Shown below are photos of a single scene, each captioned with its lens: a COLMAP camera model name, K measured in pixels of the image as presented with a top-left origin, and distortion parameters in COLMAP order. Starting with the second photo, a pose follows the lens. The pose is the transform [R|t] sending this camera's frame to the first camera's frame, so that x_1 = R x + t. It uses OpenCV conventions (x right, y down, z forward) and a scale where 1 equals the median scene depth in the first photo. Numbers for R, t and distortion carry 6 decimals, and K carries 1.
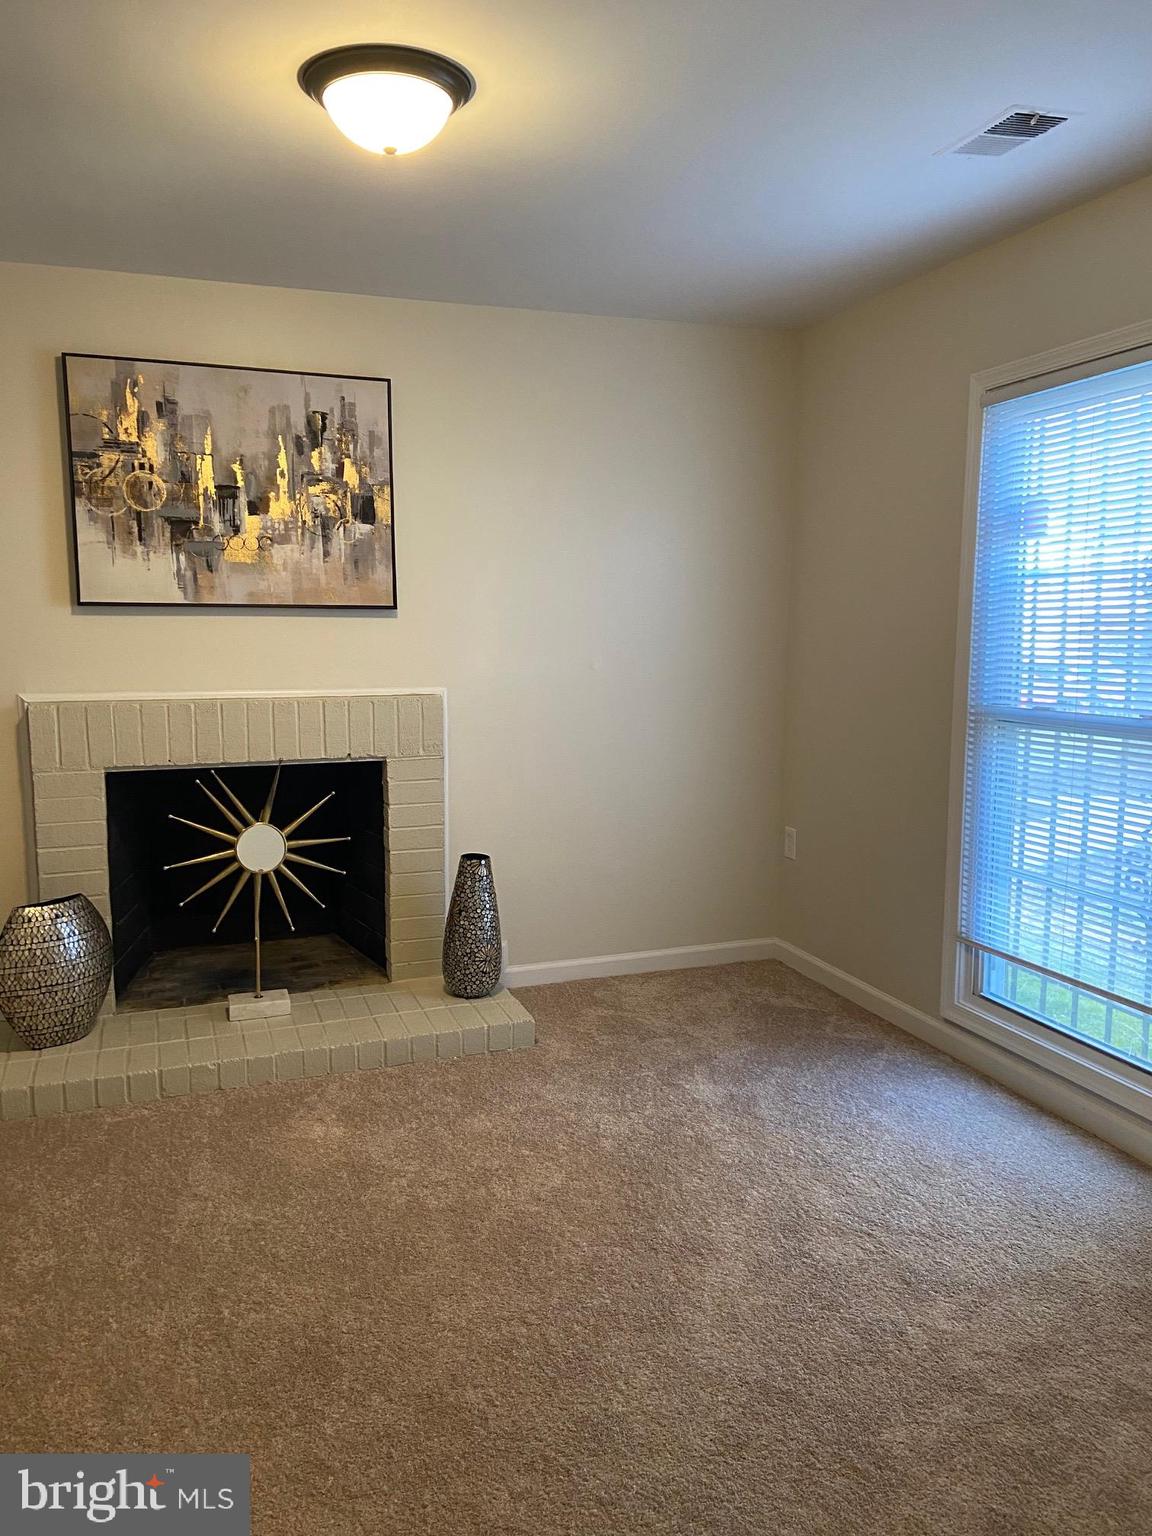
lens RADIAL K [[1161.4, 0, 576.0], [0, 1161.4, 768.0], [0, 0, 1]] dist [0.031179, -0.001151]
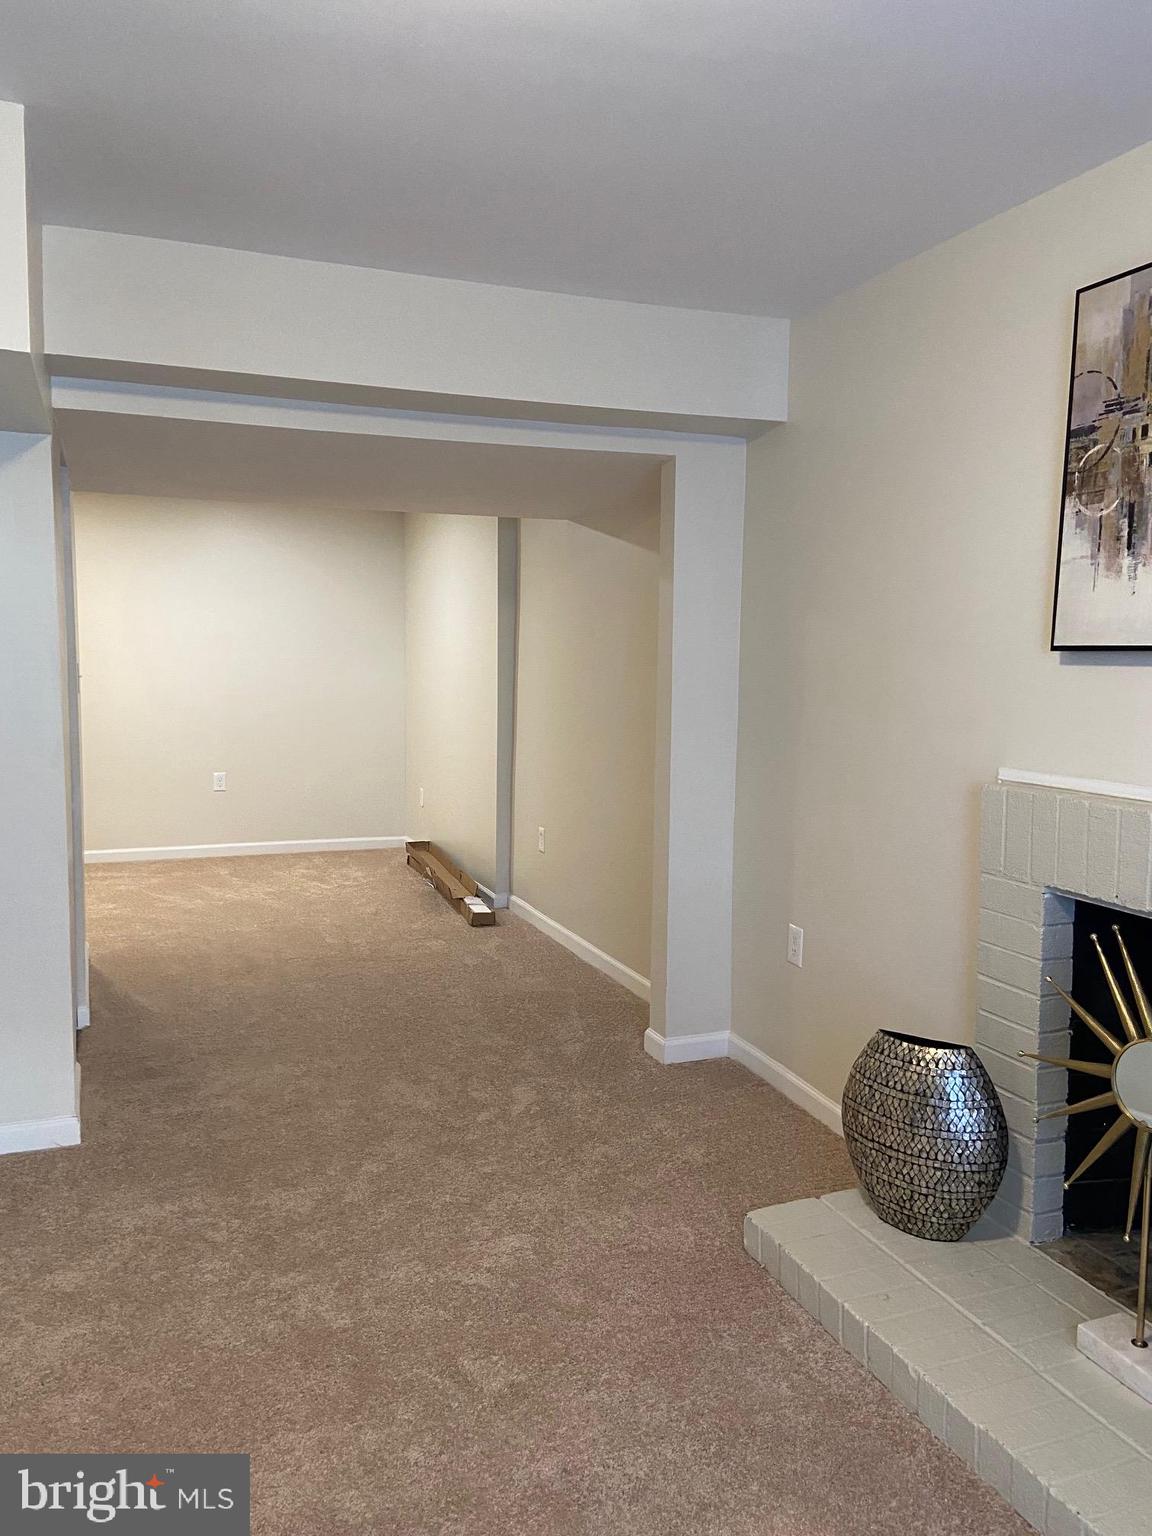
lens RADIAL K [[1161.4, 0, 576.0], [0, 1161.4, 768.0], [0, 0, 1]] dist [0.031179, -0.001151]
pose [[0.024056, 0.090945, -0.995565, 0.271648], [-0.149009, 0.985055, 0.086385, -0.088697], [0.988543, 0.146270, 0.037248, 0.709128]]
